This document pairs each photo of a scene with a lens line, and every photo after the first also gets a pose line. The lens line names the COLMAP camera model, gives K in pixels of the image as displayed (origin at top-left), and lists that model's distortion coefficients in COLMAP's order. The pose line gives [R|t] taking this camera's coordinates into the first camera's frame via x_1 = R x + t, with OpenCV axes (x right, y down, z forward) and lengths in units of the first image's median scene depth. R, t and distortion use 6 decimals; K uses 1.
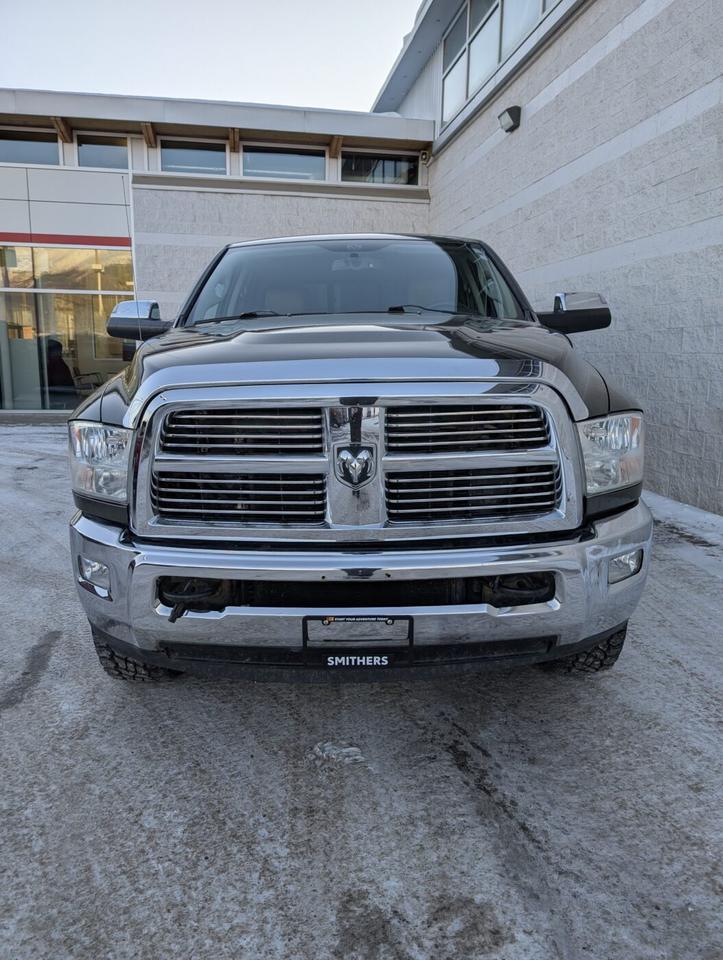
lens RADIAL K [[683.9, 0, 351.6], [0, 683.9, 475.2], [0, 0, 1]] dist [0.012916, -0.008554]
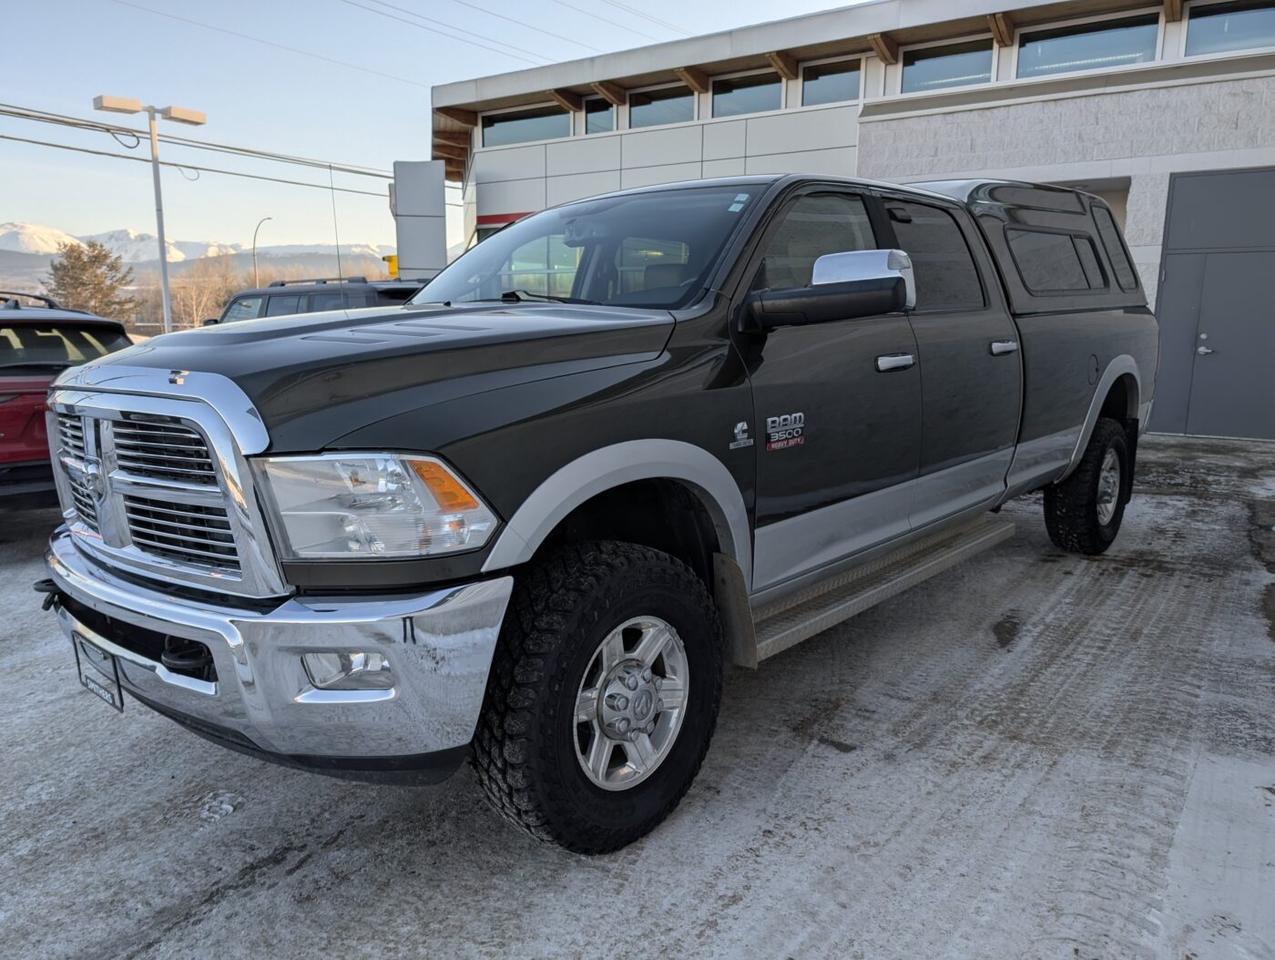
lens RADIAL K [[908.3, 0, 628.2], [0, 908.3, 484.6], [0, 0, 1]] dist [0.012916, -0.008554]
pose [[0.737463, 0.110860, -0.666227, 0.649058], [-0.117260, 0.992472, 0.035350, -0.065118], [0.665131, 0.052052, 0.744911, 0.263908]]
